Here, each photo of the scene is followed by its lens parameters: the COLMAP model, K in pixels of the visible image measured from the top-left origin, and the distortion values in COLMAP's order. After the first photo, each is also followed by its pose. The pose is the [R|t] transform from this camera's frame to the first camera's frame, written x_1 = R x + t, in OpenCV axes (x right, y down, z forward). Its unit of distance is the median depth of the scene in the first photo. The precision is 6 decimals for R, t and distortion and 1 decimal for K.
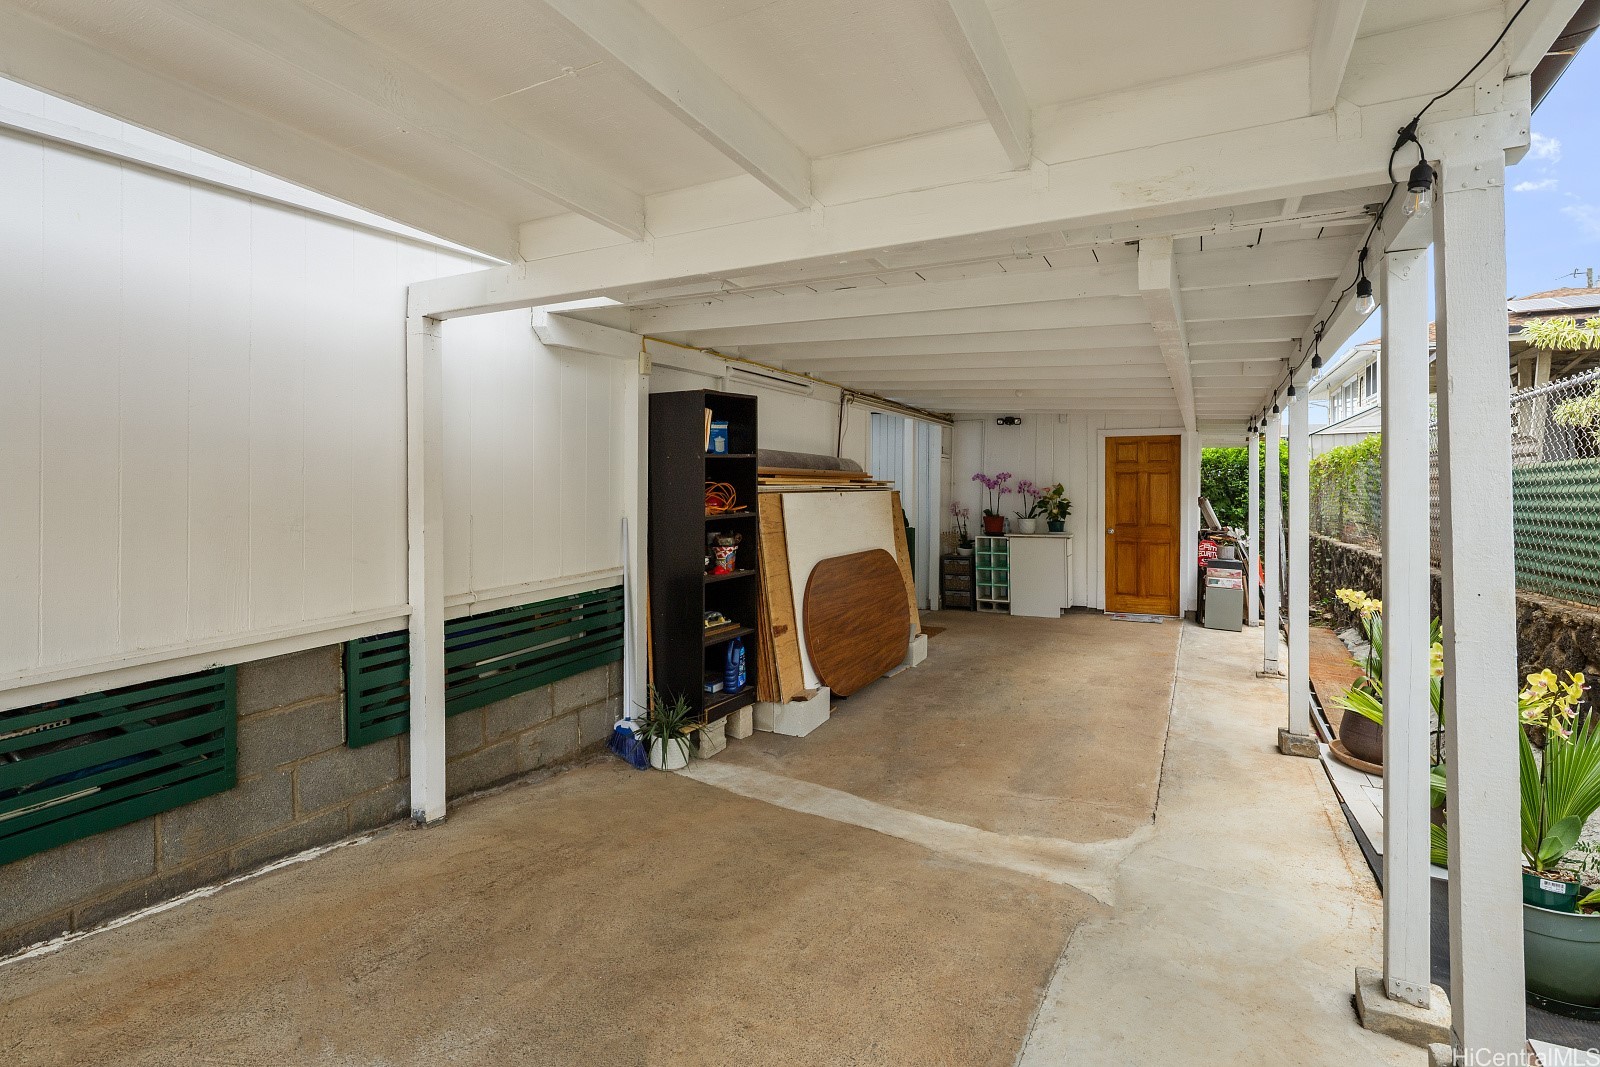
lens RADIAL K [[783.6, 0, 801.9], [0, 783.6, 535.0], [0, 0, 1]] dist [0.002168, -0.003802]
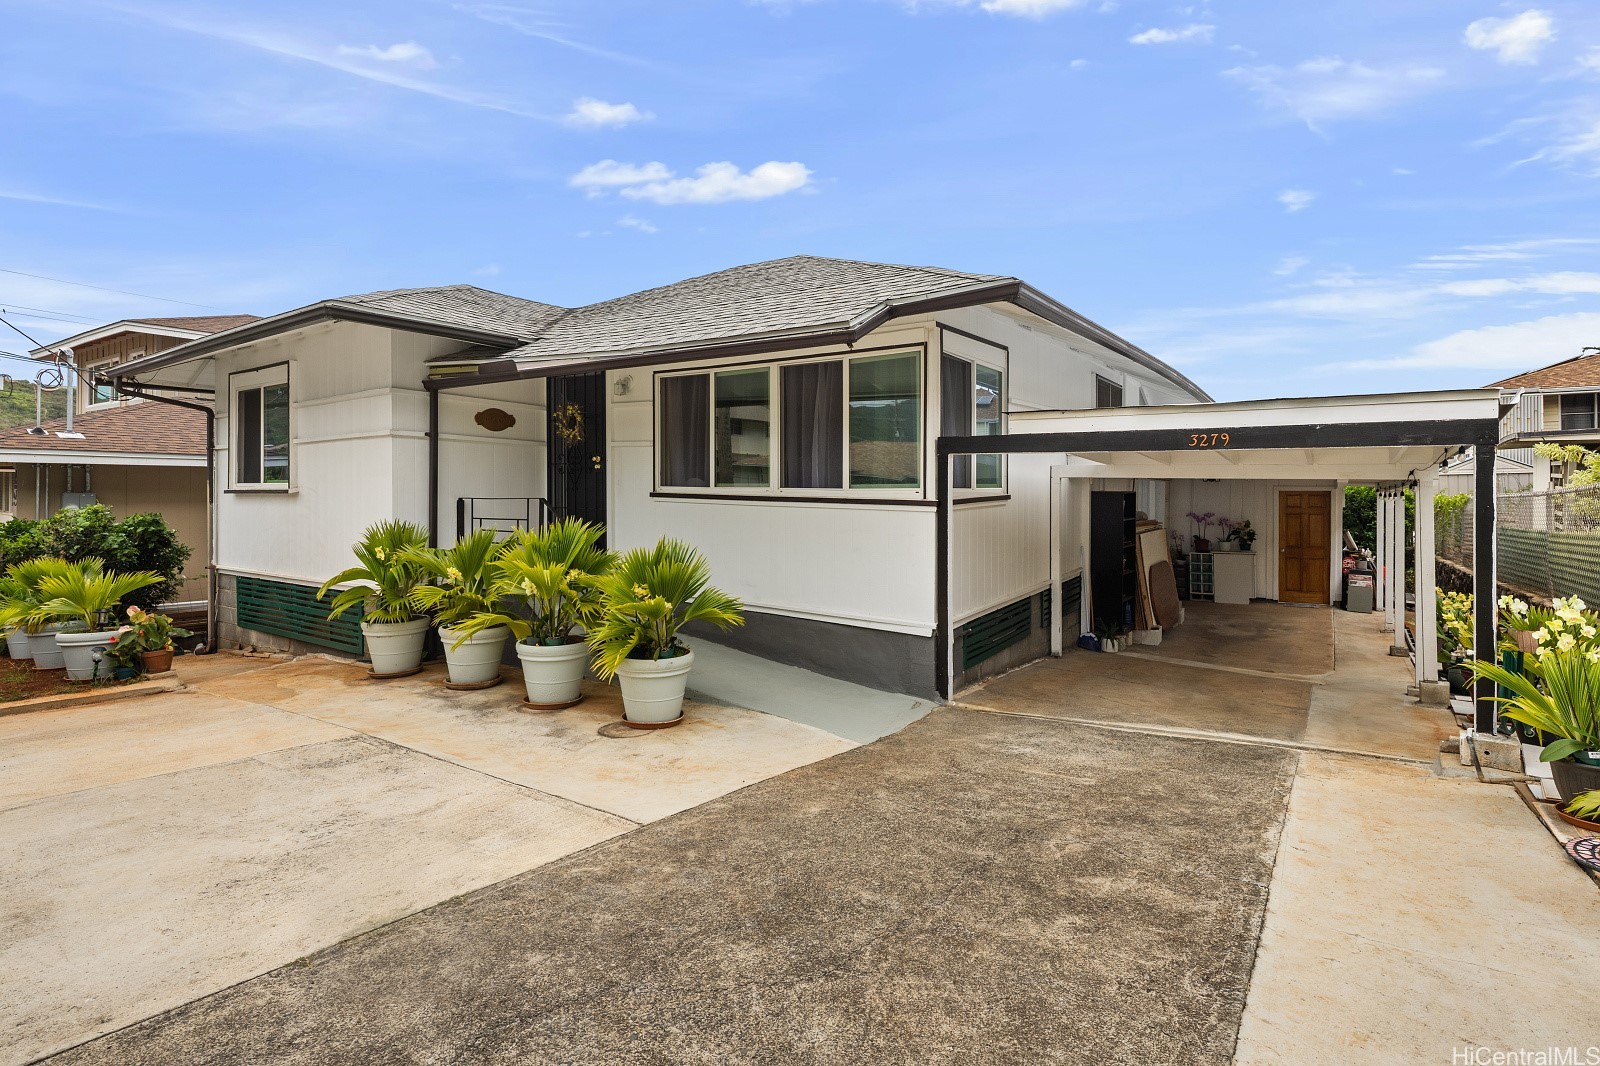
lens RADIAL K [[783.6, 0, 797.8], [0, 783.6, 532.3], [0, 0, 1]] dist [0.002168, -0.003802]
pose [[0.992647, 0.009387, -0.120679, -0.390006], [-0.010711, 0.999889, -0.010325, -0.014967], [0.120569, 0.011542, 0.992638, -0.694799]]
